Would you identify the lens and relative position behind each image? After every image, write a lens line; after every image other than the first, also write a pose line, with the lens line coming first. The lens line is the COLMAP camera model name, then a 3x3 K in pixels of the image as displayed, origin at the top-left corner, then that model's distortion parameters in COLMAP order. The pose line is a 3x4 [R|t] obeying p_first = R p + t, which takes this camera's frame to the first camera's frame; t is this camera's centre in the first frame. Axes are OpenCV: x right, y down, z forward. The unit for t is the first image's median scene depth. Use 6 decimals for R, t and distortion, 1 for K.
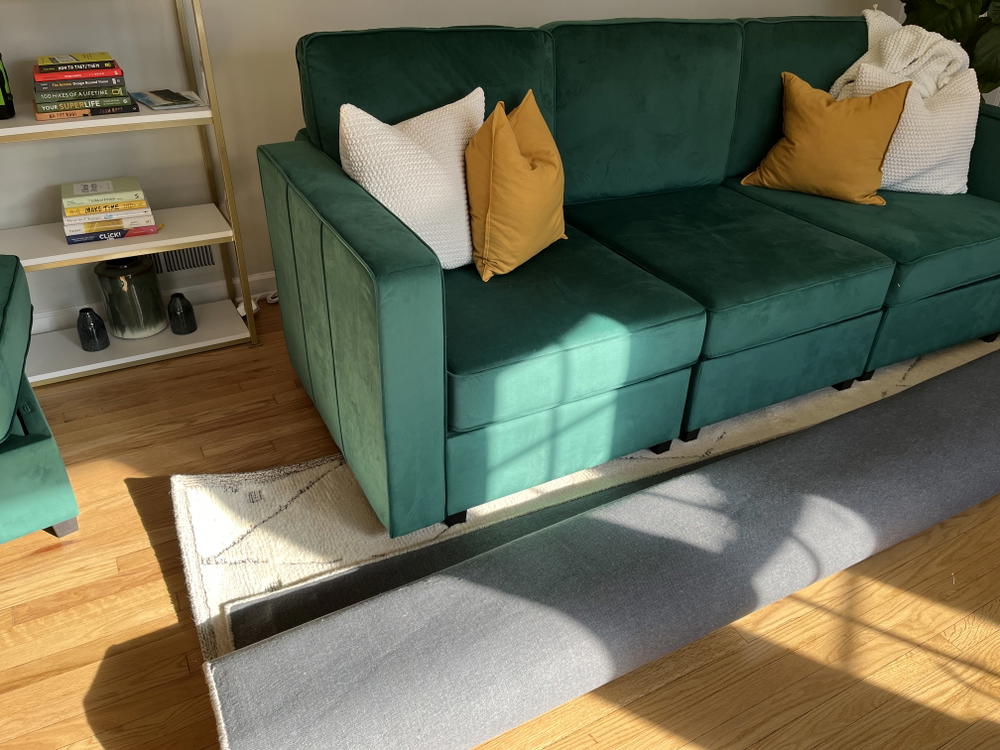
lens RADIAL K [[751.6, 0, 477.6], [0, 751.6, 377.6], [0, 0, 1]] dist [0.056778, -0.102876]
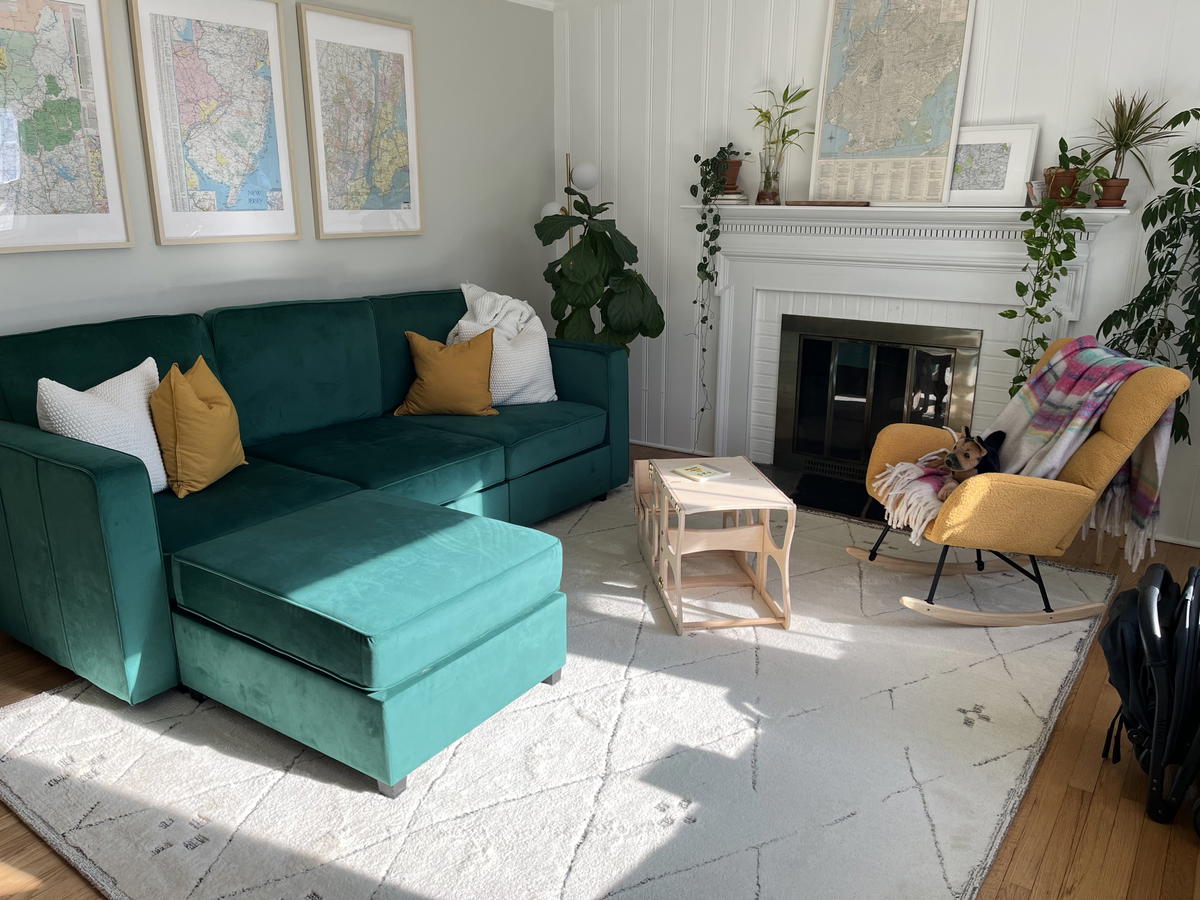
lens RADIAL K [[901.9, 0, 573.1], [0, 901.9, 453.1], [0, 0, 1]] dist [0.056778, -0.102876]
pose [[0.907337, -0.136026, 0.397789, 0.007821], [0.244030, 0.940894, -0.234879, 0.264513], [-0.342328, 0.310187, 0.886902, -0.484619]]
